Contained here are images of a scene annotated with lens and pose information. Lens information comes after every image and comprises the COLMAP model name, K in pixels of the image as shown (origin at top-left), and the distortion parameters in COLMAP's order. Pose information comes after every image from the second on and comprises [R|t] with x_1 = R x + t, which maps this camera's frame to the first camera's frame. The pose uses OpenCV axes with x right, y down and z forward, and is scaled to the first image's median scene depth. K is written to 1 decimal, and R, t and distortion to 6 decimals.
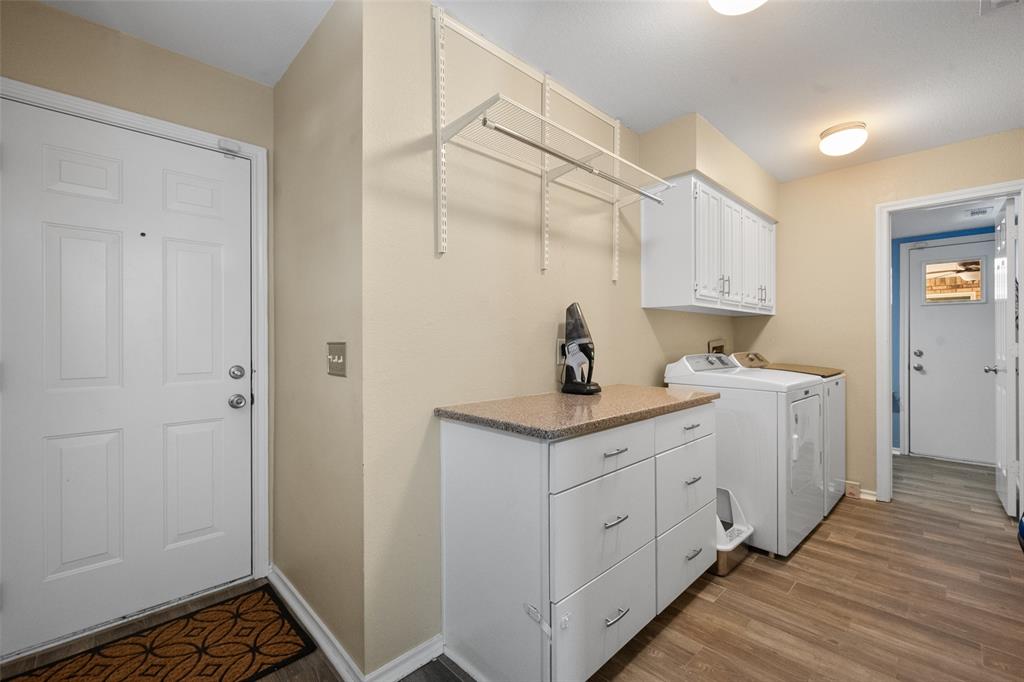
lens RADIAL K [[436.5, 0, 508.7], [0, 436.5, 340.7], [0, 0, 1]] dist [-0.000562, -0.000342]
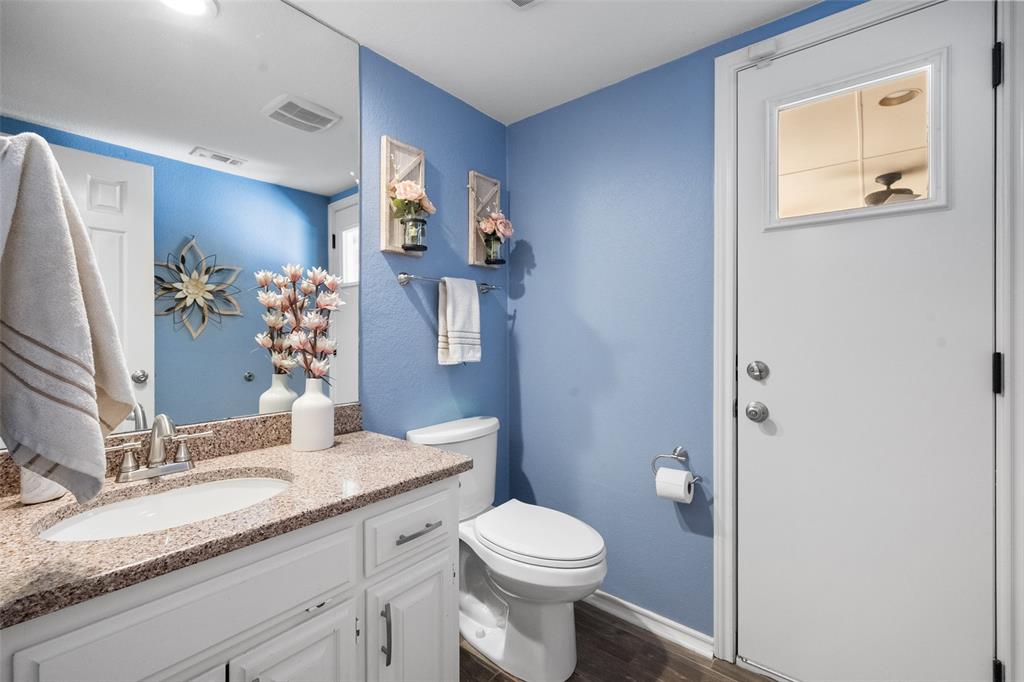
lens RADIAL K [[436.5, 0, 508.7], [0, 436.5, 340.7], [0, 0, 1]] dist [-0.000562, -0.000342]
pose [[0.992615, 0.000257, 0.121309, 0.700888], [-0.000758, 0.999991, 0.004085, 0.004236], [-0.121307, -0.004147, 0.992606, 0.681936]]
